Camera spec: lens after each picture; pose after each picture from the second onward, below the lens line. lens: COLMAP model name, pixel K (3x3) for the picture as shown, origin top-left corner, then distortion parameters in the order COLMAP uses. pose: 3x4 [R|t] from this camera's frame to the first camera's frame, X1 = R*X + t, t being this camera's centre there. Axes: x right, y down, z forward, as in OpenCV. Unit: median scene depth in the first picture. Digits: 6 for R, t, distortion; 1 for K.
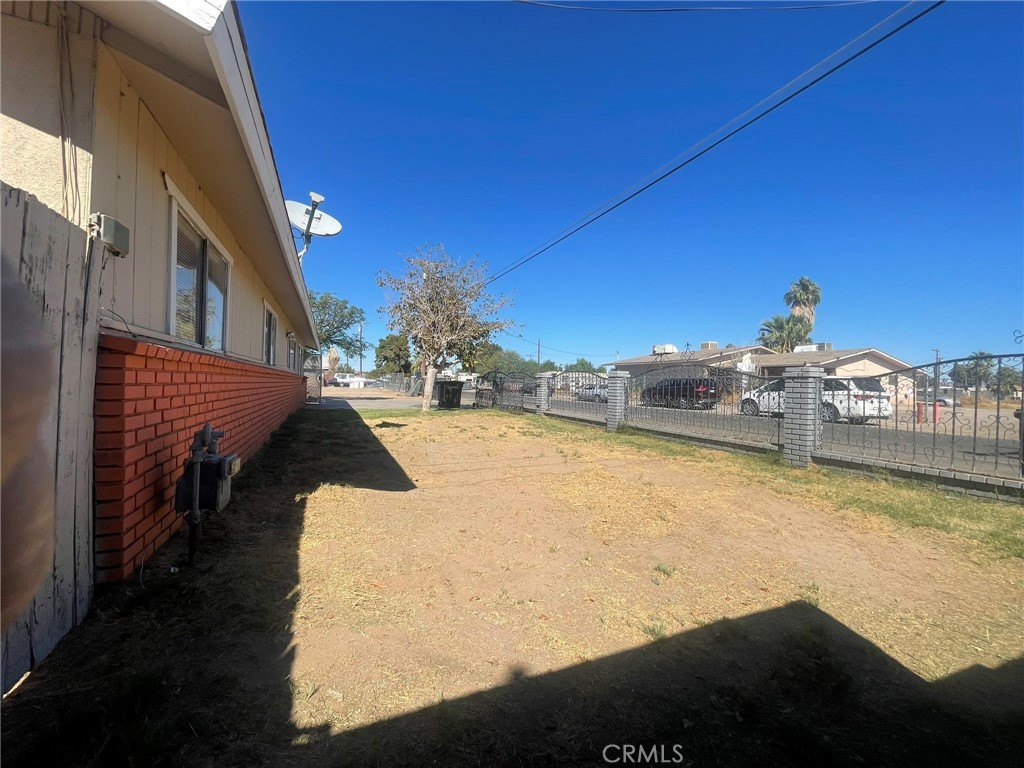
lens RADIAL K [[414.6, 0, 512.6], [0, 414.6, 378.6], [0, 0, 1]] dist [-0.004571, 0.001634]
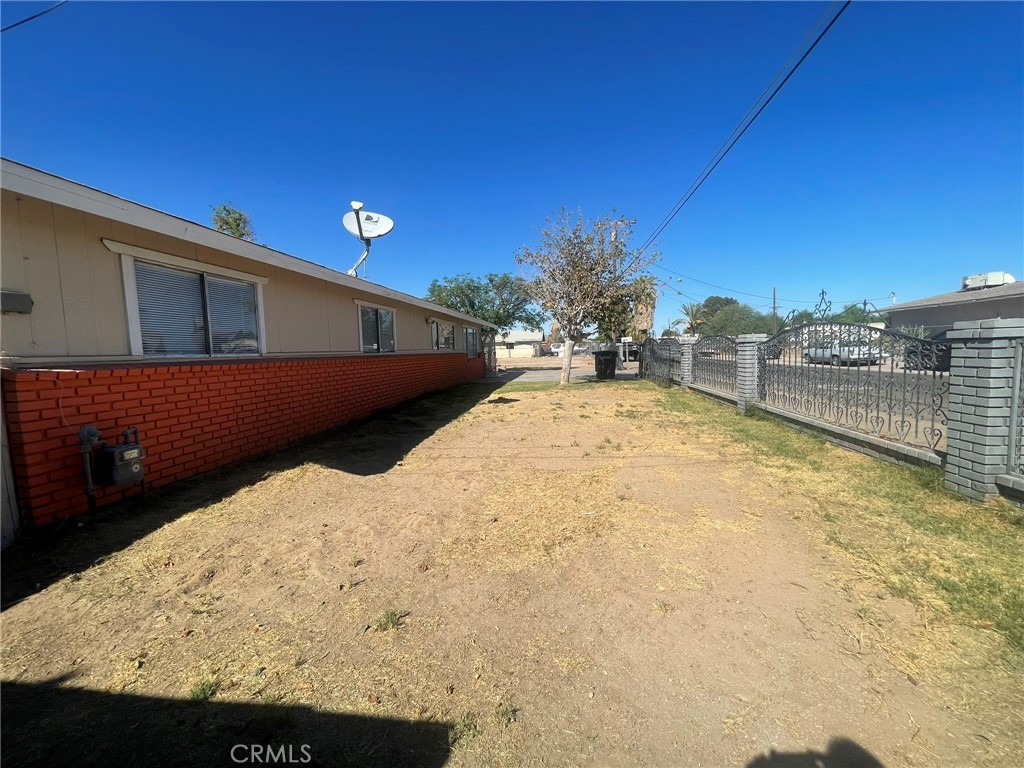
lens RADIAL K [[414.6, 0, 511.6], [0, 414.6, 381.8], [0, 0, 1]] dist [-0.004571, 0.001634]
pose [[0.855479, -0.009364, -0.517752, 0.388187], [0.057111, 0.995443, 0.076360, -0.020492], [0.514678, -0.094894, 0.852116, 0.183636]]
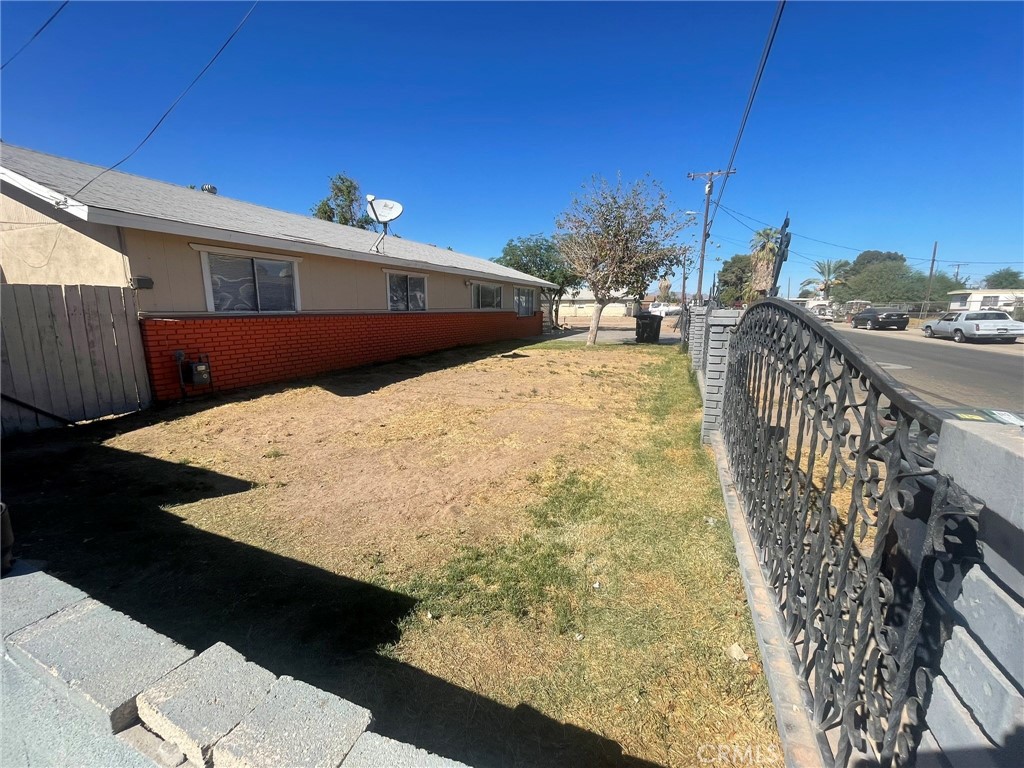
lens RADIAL K [[414.6, 0, 510.6], [0, 414.6, 382.9], [0, 0, 1]] dist [-0.004571, 0.001634]
pose [[0.691589, 0.110253, -0.713827, 0.833979], [0.022791, 0.984458, 0.174133, -0.030821], [0.721932, -0.136697, 0.678328, 0.233078]]
